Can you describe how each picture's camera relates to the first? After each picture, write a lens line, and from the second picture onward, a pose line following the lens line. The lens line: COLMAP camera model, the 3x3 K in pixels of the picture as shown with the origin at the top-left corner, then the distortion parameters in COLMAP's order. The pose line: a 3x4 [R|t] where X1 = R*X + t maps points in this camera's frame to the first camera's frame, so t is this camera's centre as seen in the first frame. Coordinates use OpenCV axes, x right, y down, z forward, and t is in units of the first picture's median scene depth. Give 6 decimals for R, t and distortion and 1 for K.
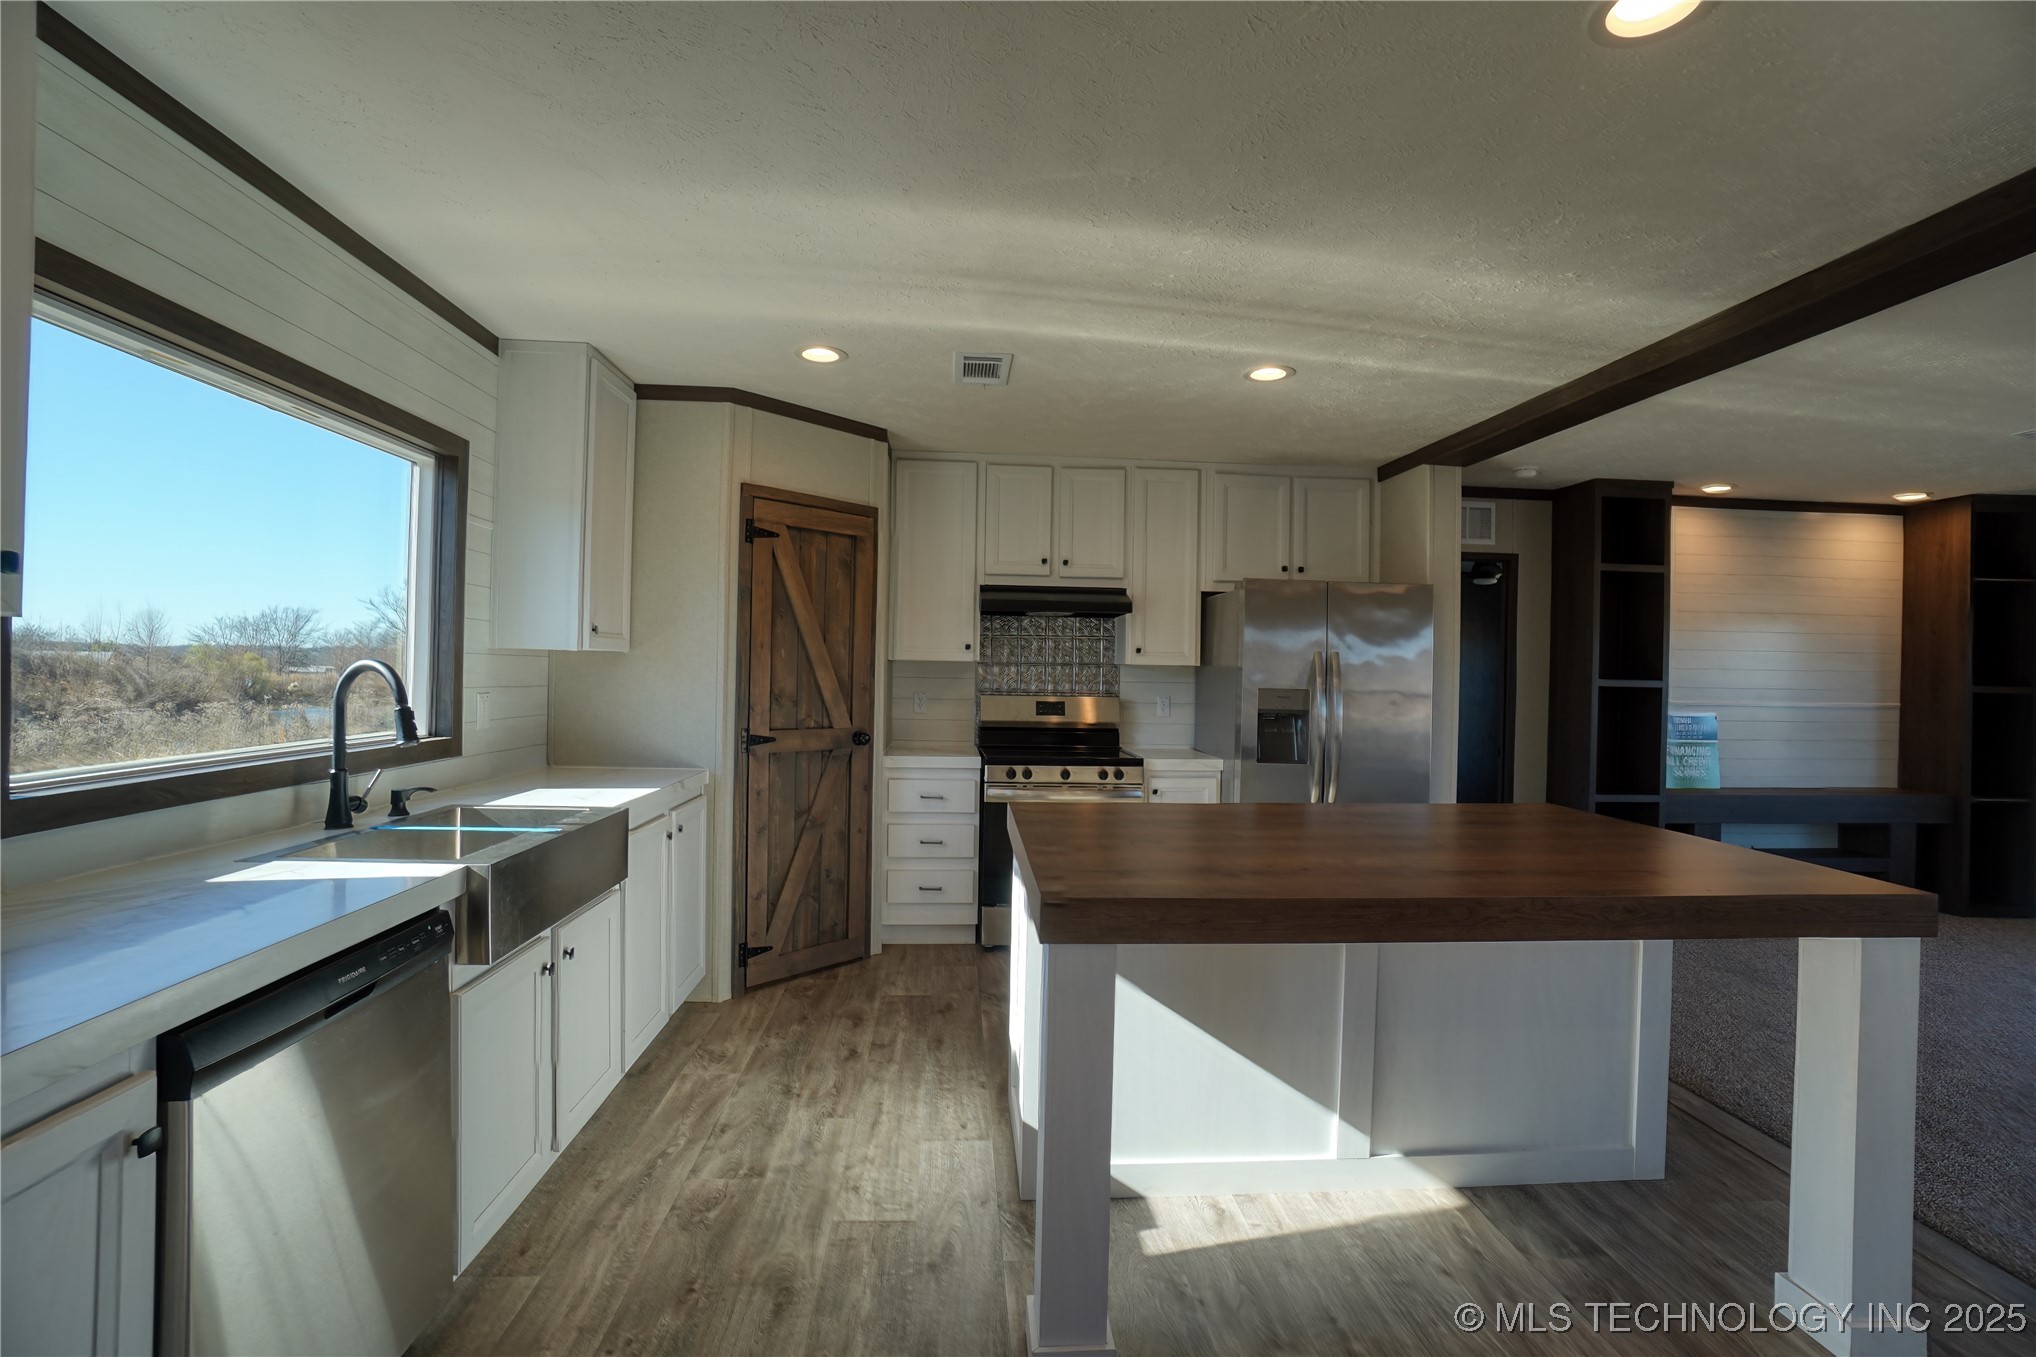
lens RADIAL K [[902.8, 0, 1009.6], [0, 902.8, 673.1], [0, 0, 1]] dist [-0.064175, 0.024397]
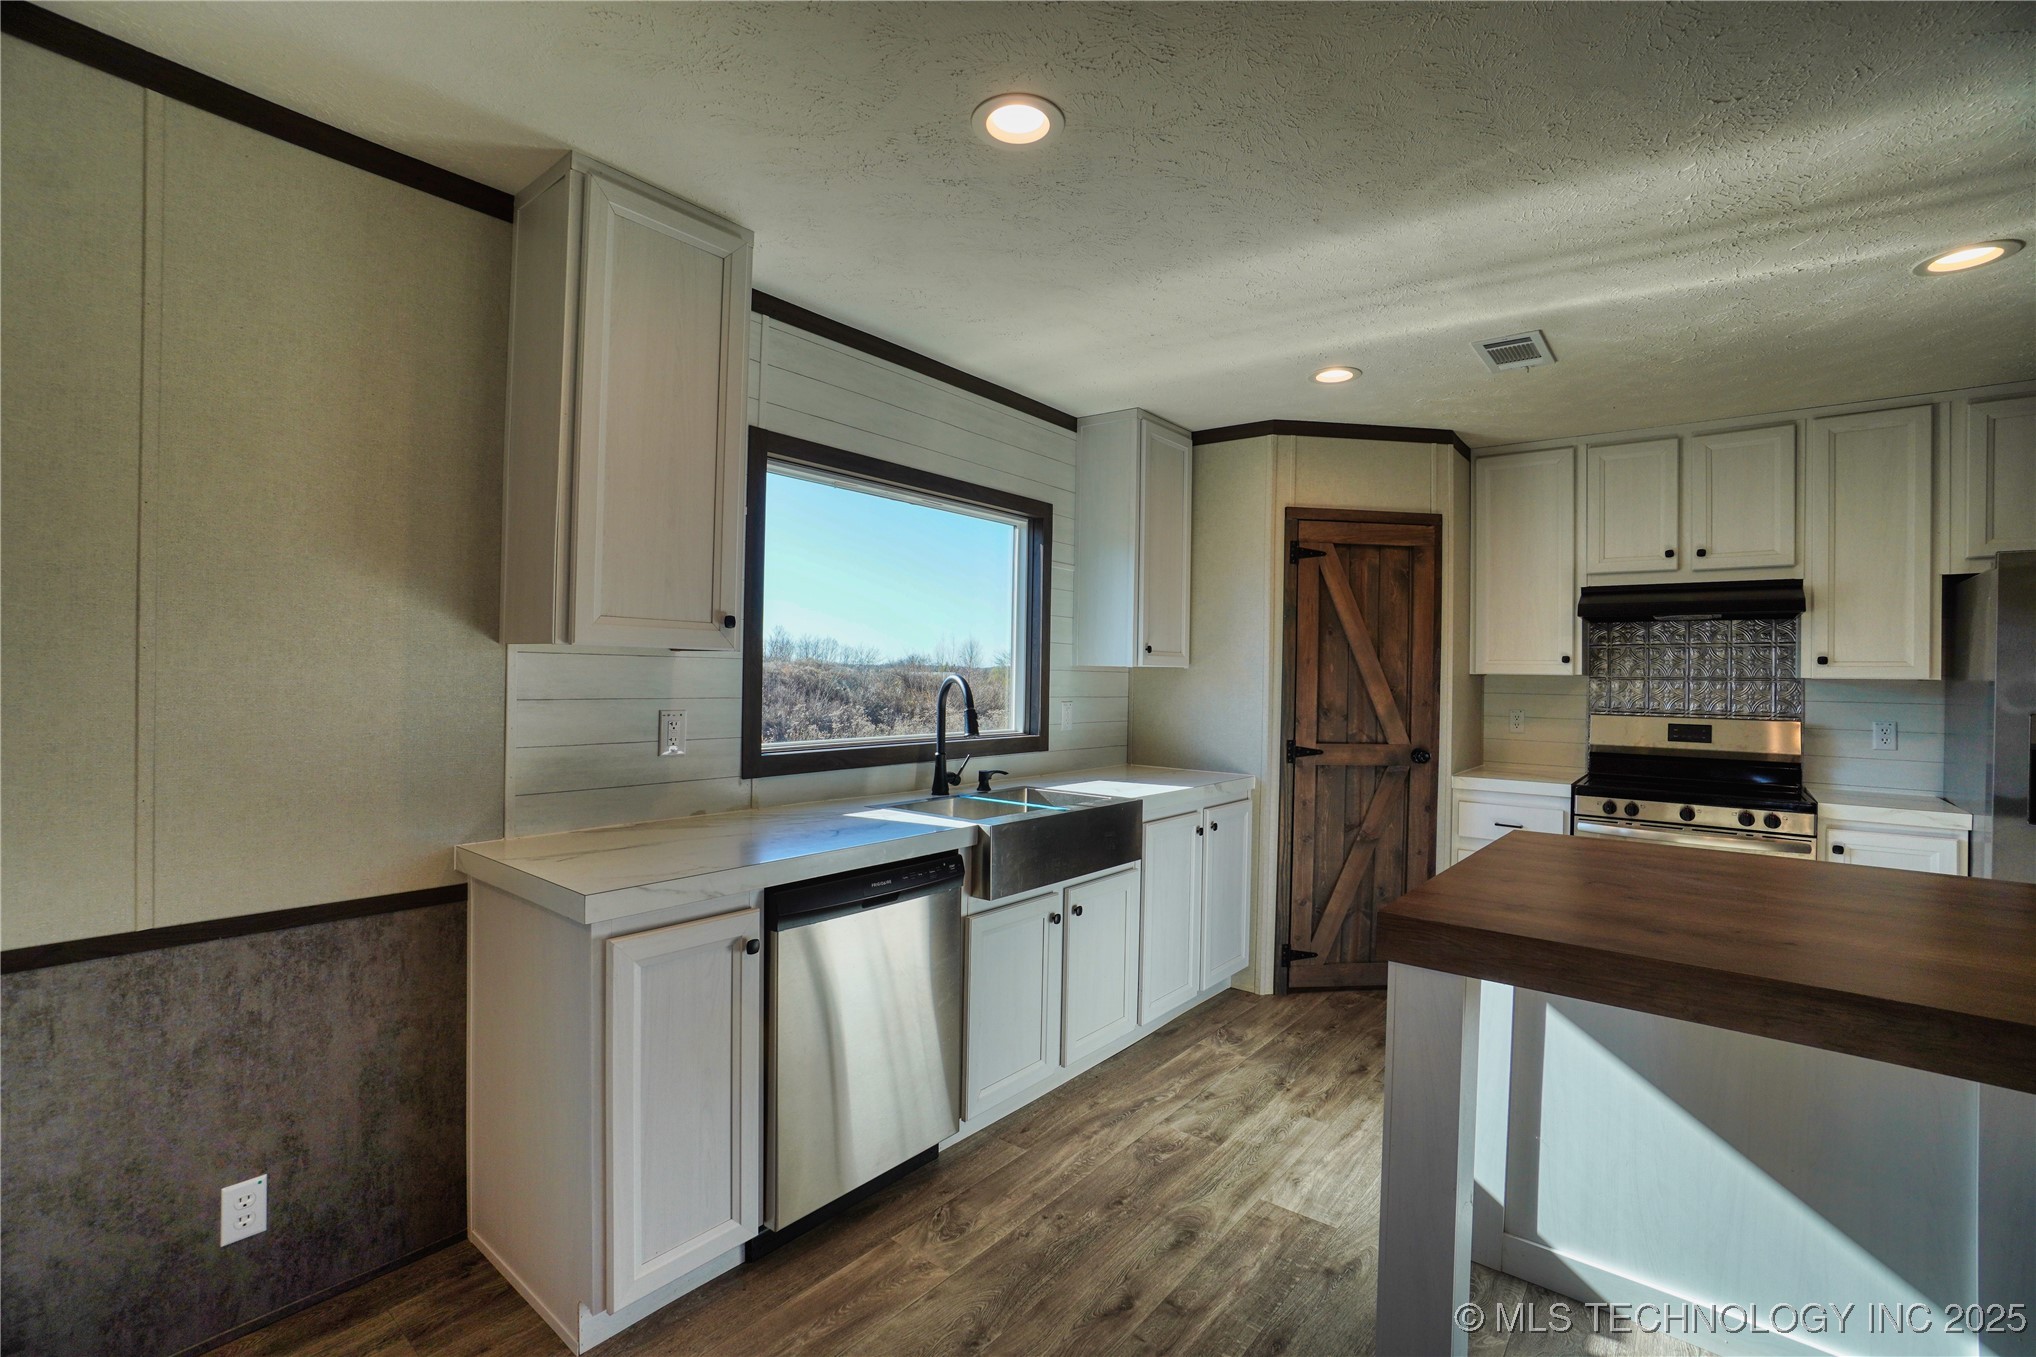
lens RADIAL K [[910.5, 0, 1018.0], [0, 910.5, 678.5], [0, 0, 1]] dist [-0.057306, 0.025498]
pose [[0.738908, -0.002799, -0.673801, 0.189339], [-0.005894, 0.999926, -0.010617, 0.002870], [0.673781, 0.011816, 0.738837, -0.001248]]
